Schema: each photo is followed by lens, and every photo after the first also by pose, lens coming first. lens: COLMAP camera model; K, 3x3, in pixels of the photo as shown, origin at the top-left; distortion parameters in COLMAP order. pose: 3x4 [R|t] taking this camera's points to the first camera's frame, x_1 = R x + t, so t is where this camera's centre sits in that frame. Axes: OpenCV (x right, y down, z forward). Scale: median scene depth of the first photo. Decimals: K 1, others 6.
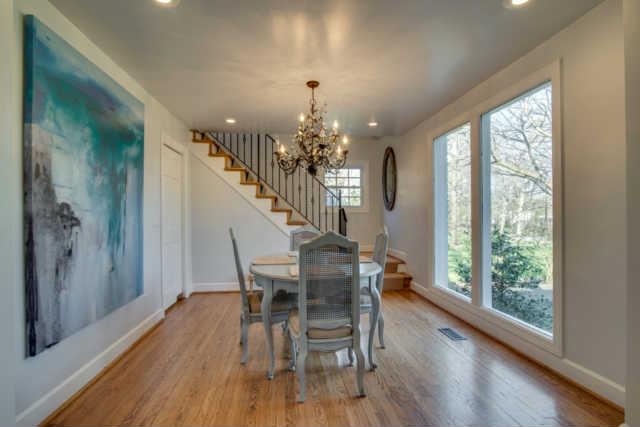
lens RADIAL K [[292.4, 0, 320.0], [0, 292.4, 213.5], [0, 0, 1]] dist [-0.000310, -0.000101]
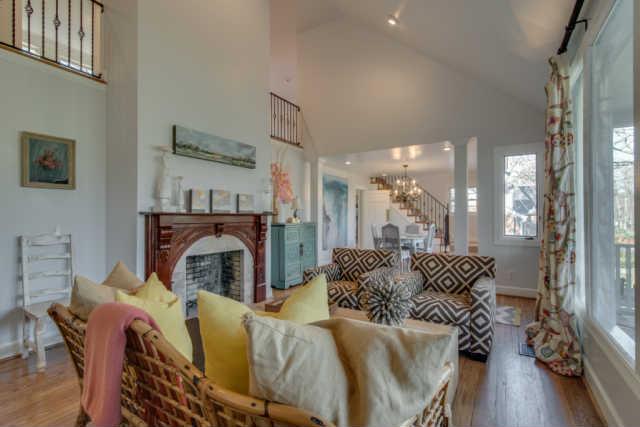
lens RADIAL K [[292.4, 0, 320.0], [0, 292.4, 213.5], [0, 0, 1]] dist [-0.000310, -0.000101]
pose [[0.755133, -0.008660, -0.655514, 0.737508], [0.005115, 0.999960, -0.007318, -0.012753], [0.655551, 0.002173, 0.755147, -0.927650]]
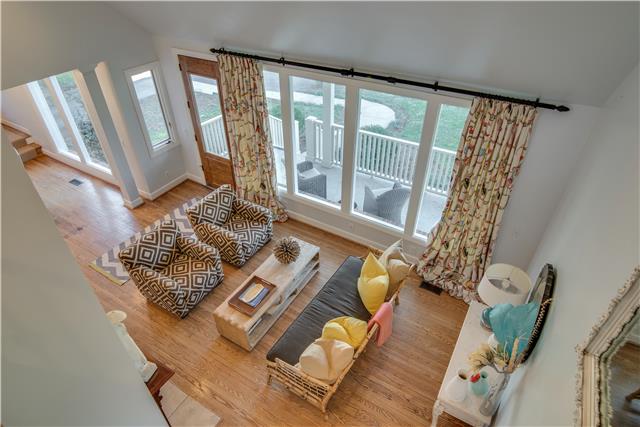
lens RADIAL K [[373.8, 0, 320.0], [0, 373.8, 213.5], [0, 0, 1]] dist [0.000540, -0.000042]
pose [[0.625461, -0.469924, 0.622873, -0.111904], [-0.001503, 0.797565, 0.603231, -0.656743], [-0.780254, -0.378233, 0.498139, -1.108353]]
